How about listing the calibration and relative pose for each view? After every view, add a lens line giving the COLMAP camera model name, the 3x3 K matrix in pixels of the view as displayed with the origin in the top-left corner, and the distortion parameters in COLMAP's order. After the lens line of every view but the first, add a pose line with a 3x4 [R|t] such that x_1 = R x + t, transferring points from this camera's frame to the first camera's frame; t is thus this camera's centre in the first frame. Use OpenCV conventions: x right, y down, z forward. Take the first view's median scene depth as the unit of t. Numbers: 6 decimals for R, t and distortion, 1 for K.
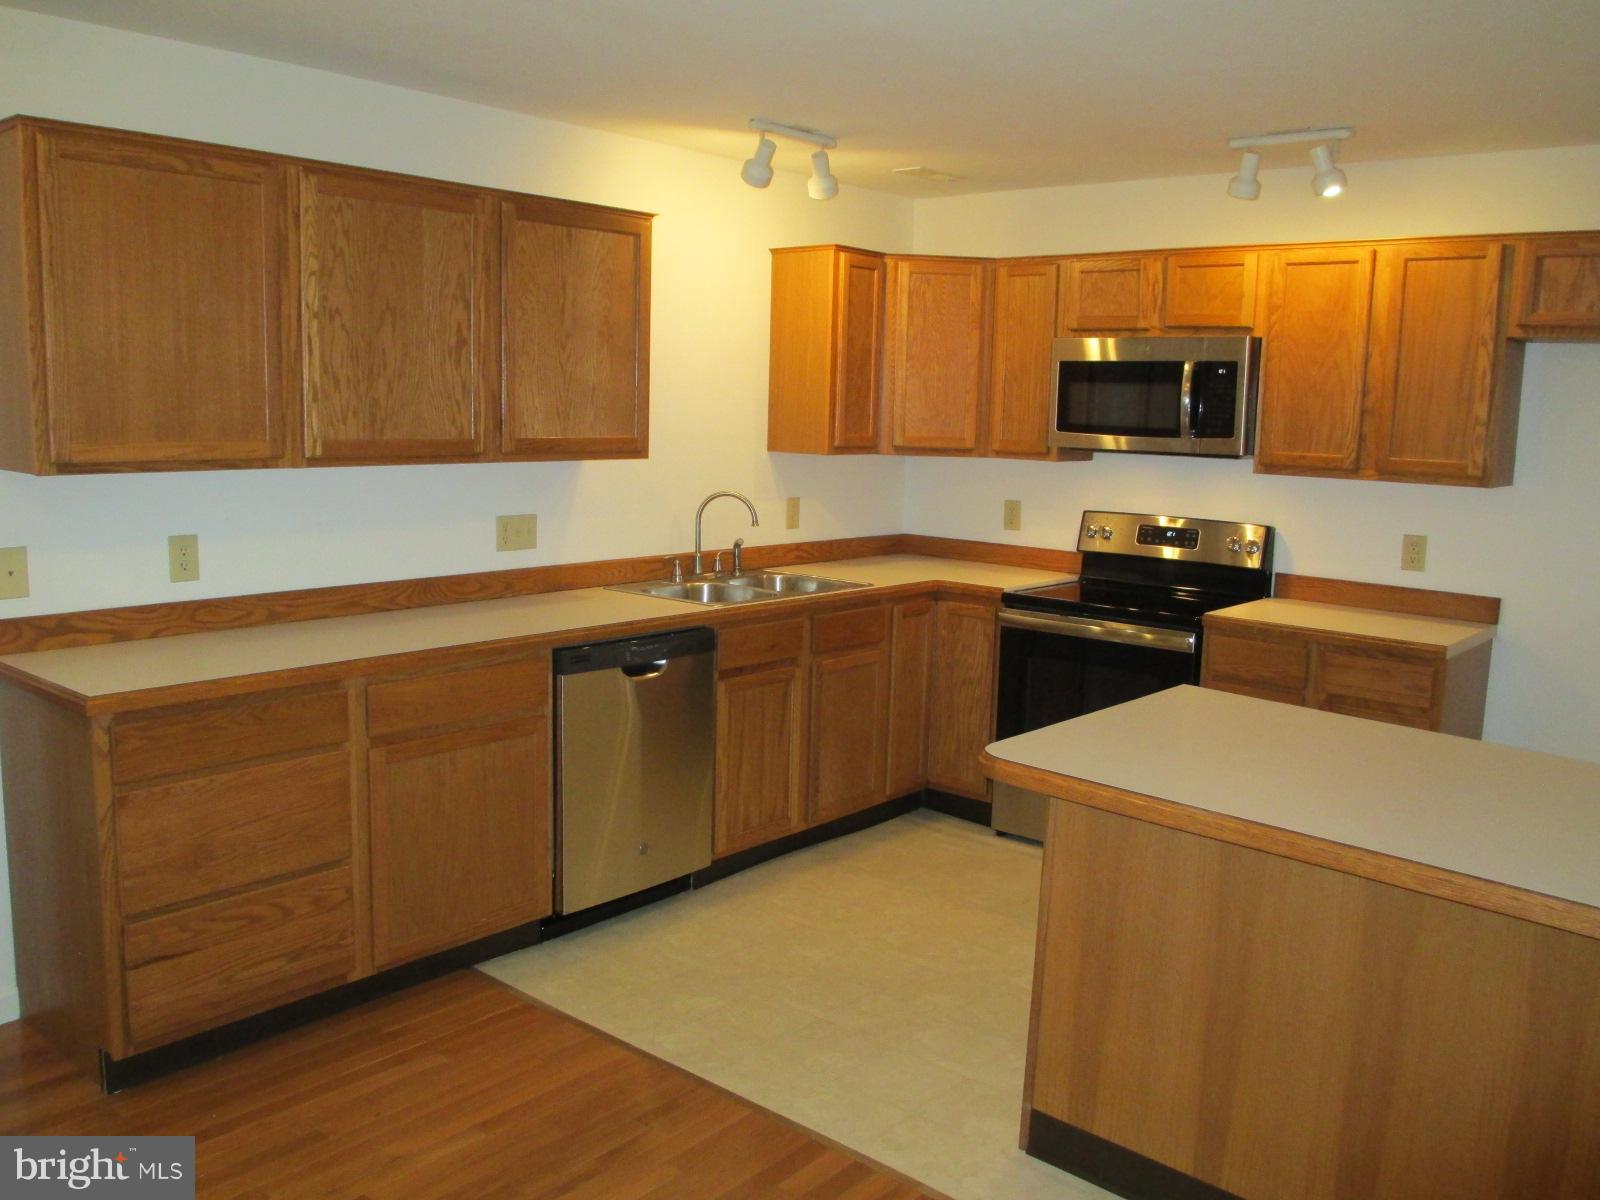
lens RADIAL K [[1340.8, 0, 800.0], [0, 1340.8, 600.0], [0, 0, 1]] dist [-0.063123, 0.036101]
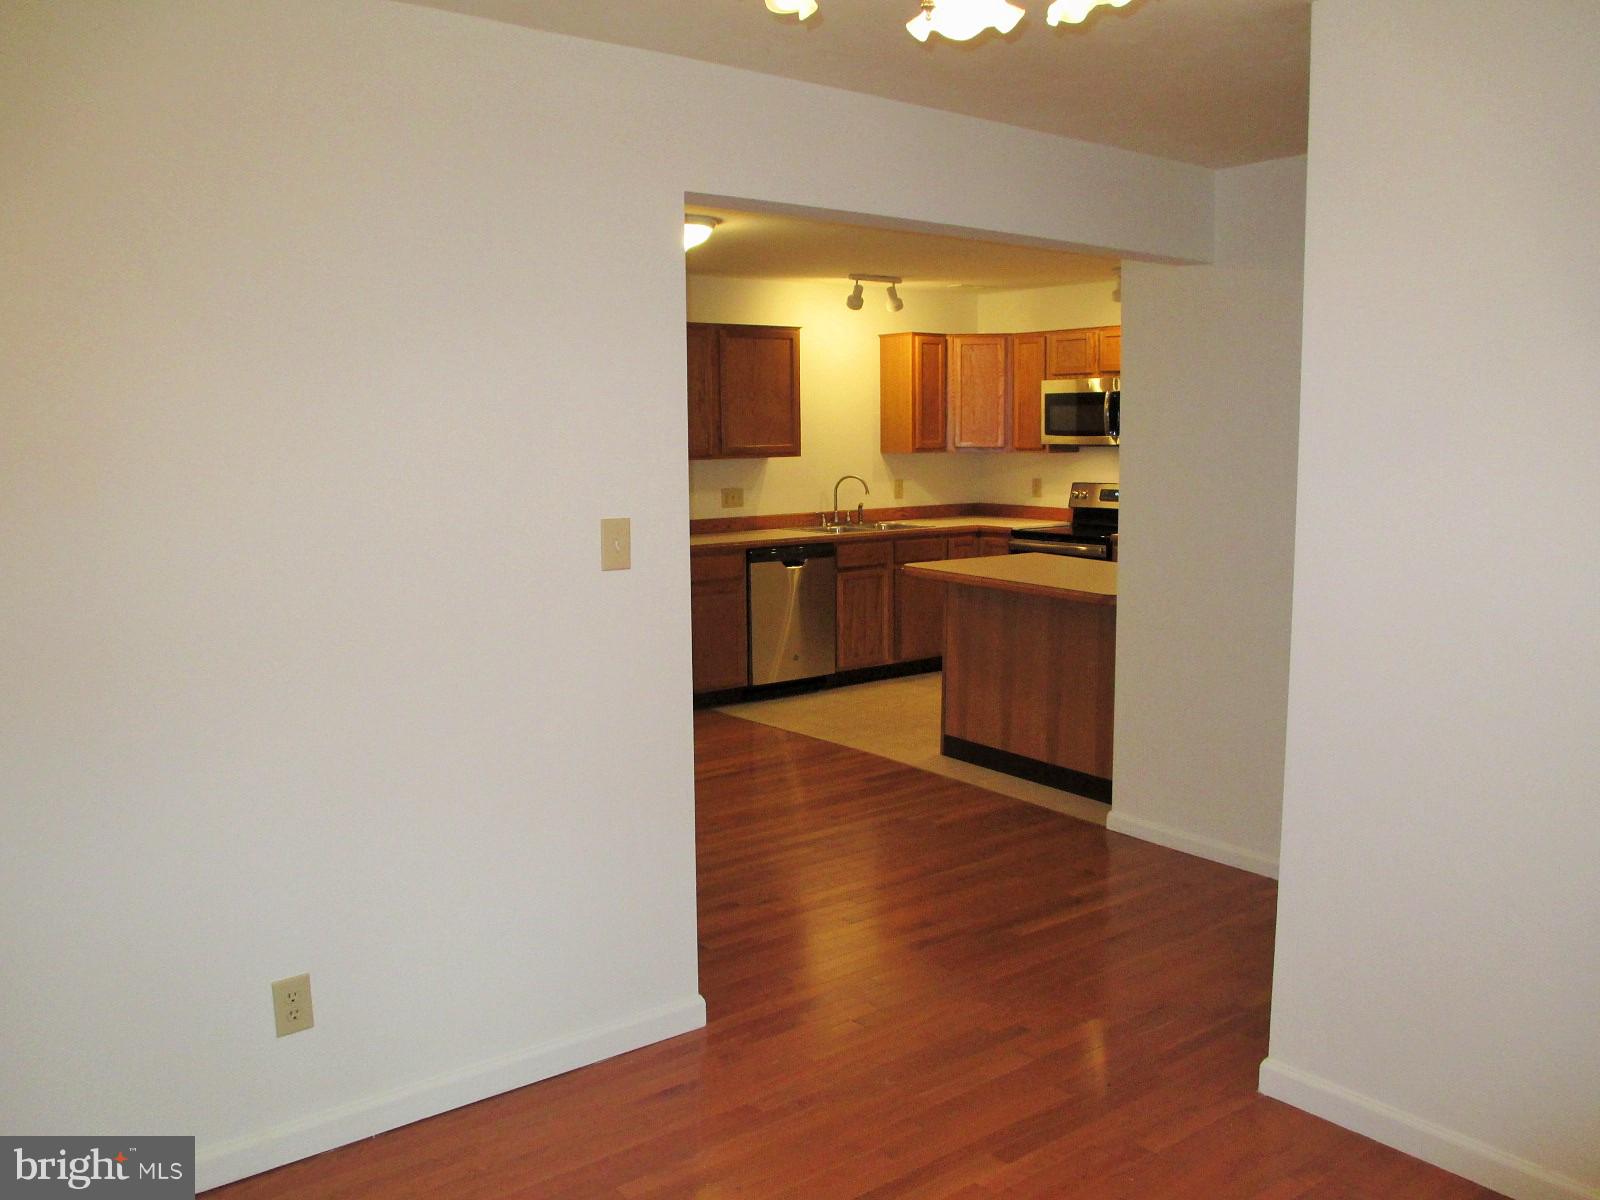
lens RADIAL K [[1388.9, 0, 800.0], [0, 1388.9, 600.0], [0, 0, 1]] dist [-0.008603, 0.003423]
pose [[0.980778, -0.009501, -0.194896, 0.247862], [0.005715, 0.999784, -0.019979, 0.126441], [0.195044, 0.018481, 0.980620, -0.852361]]
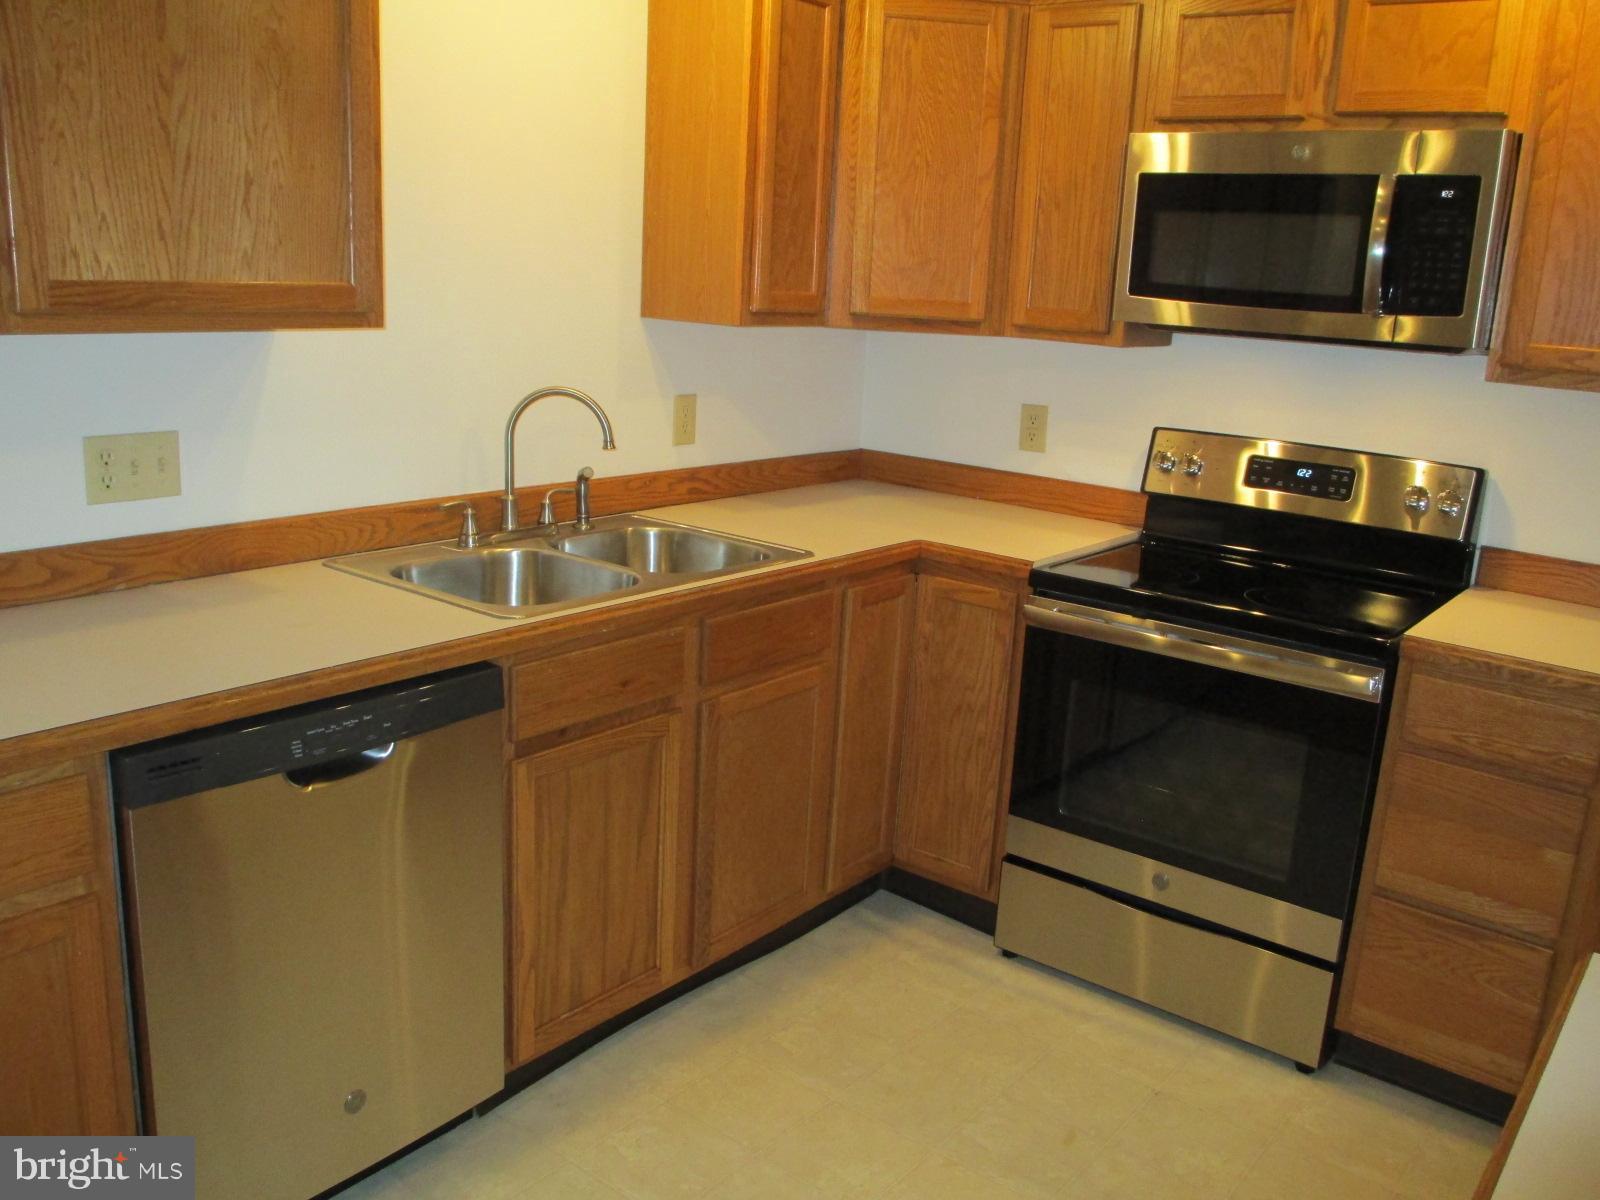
lens RADIAL K [[1335.5, 0, 815.3], [0, 1335.5, 585.1], [0, 0, 1]] dist [-0.058027, 0.046831]
pose [[0.998313, 0.014326, 0.056265, 0.024963], [-0.019335, 0.995798, 0.089516, -0.052956], [-0.054746, -0.090453, 0.994395, 0.448159]]
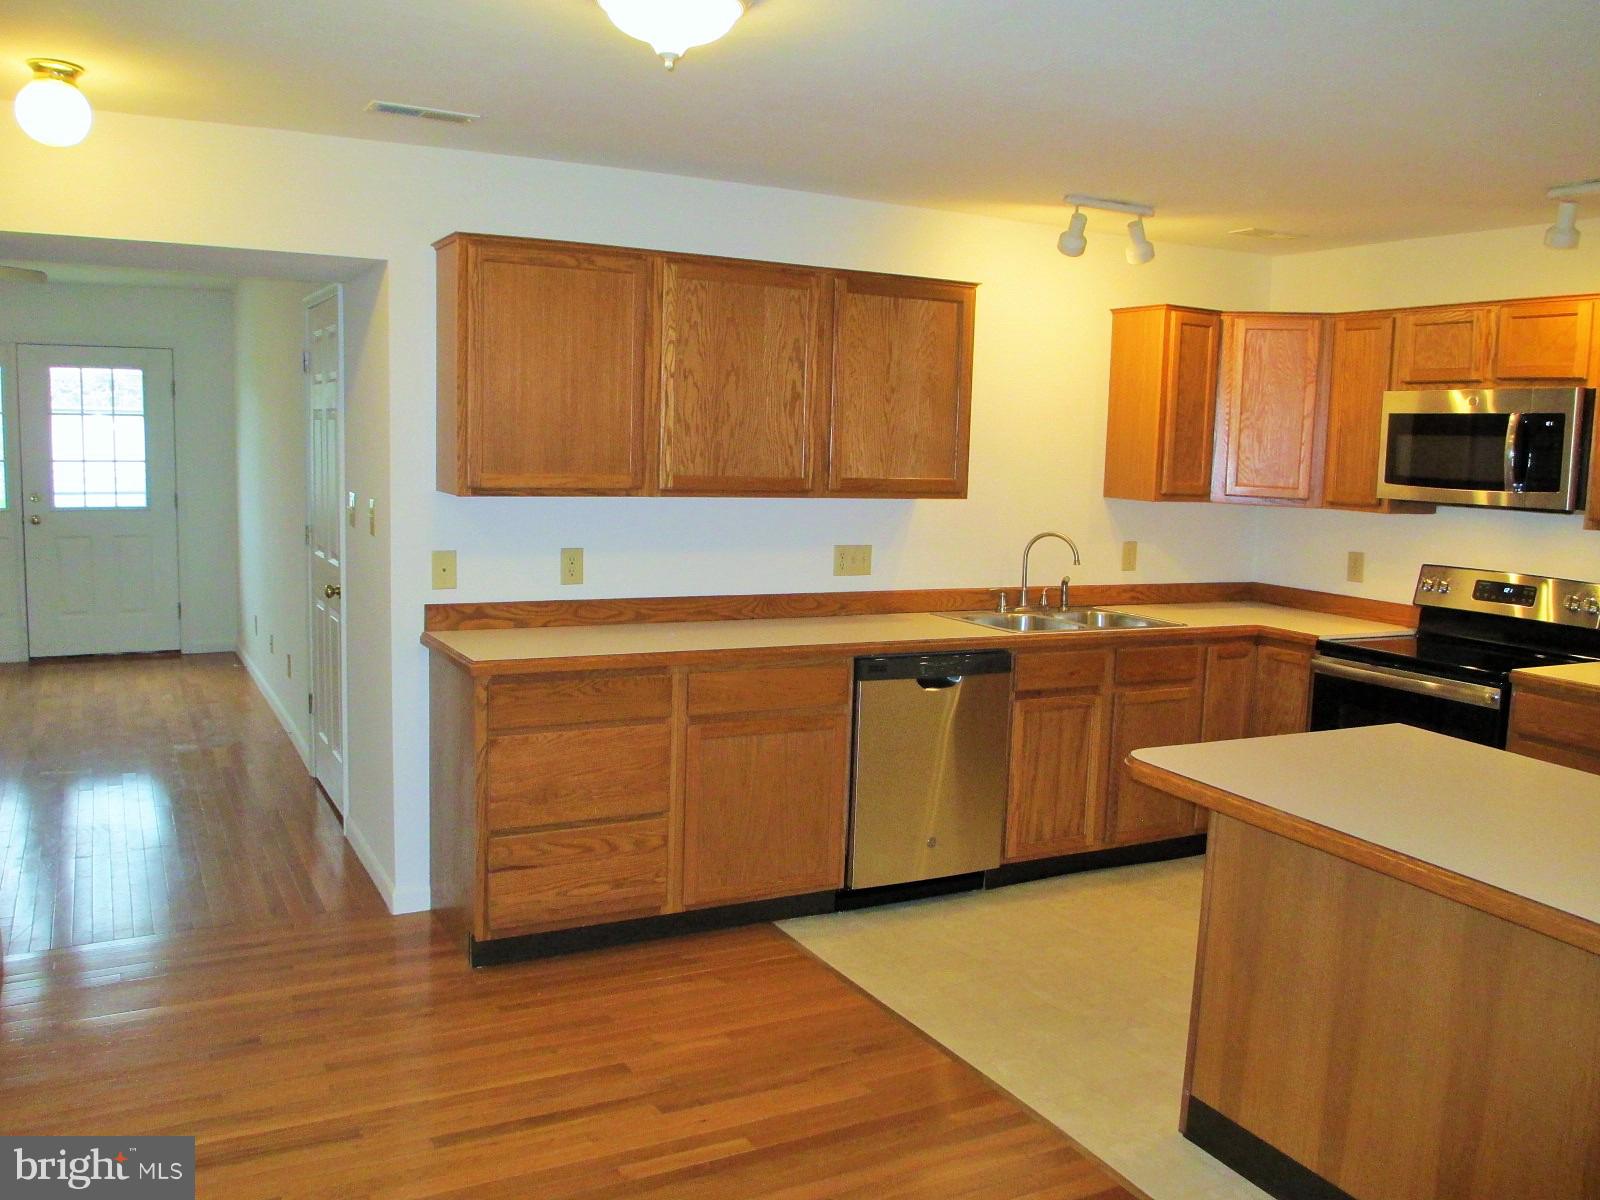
lens RADIAL K [[1340.8, 0, 800.0], [0, 1340.8, 600.0], [0, 0, 1]] dist [-0.063123, 0.036101]
pose [[0.933223, 0.047754, -0.356109, 0.152454], [-0.061448, 0.997739, -0.027236, 0.017360], [0.354003, 0.047300, 0.934047, -0.091741]]
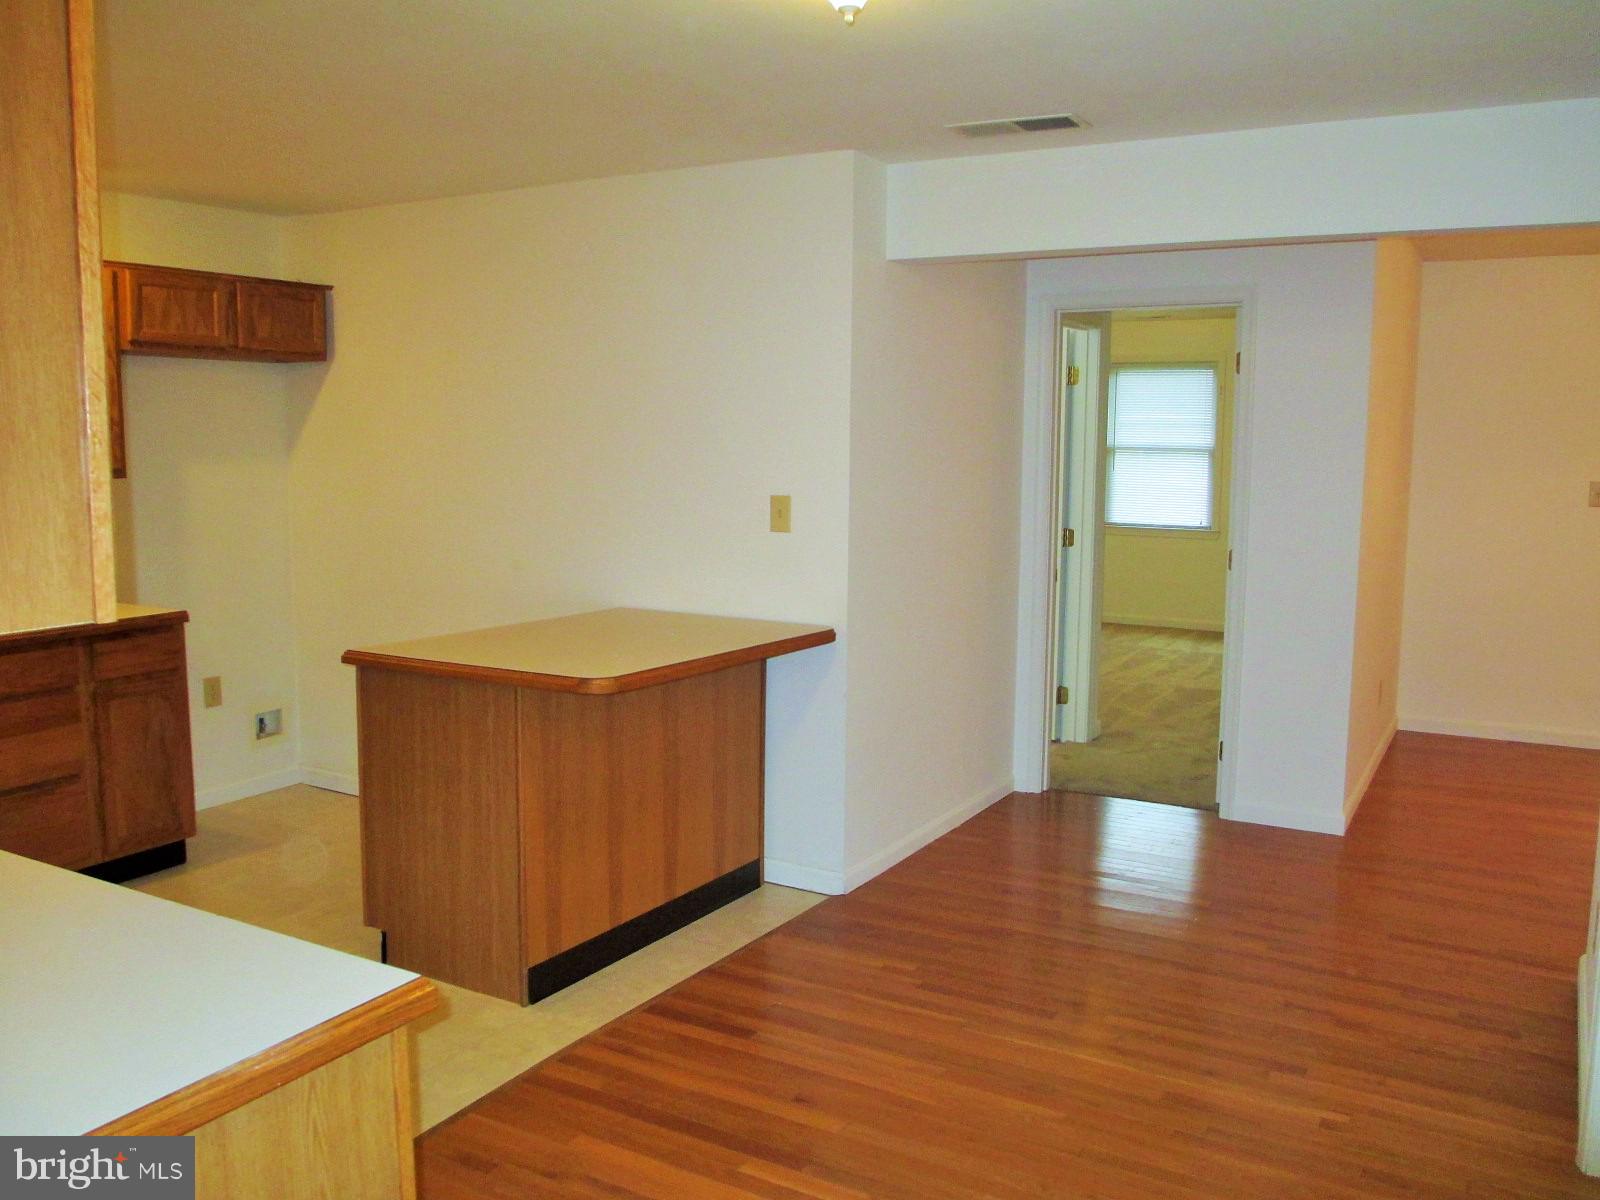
lens RADIAL K [[1344.2, 0, 800.0], [0, 1344.2, 600.0], [0, 0, 1]] dist [-0.069735, 0.003391]
pose [[-0.188755, -0.156454, 0.969481, -0.661113], [0.137121, 0.973357, 0.183776, -0.099720], [-0.972404, 0.167625, -0.162273, 0.558297]]
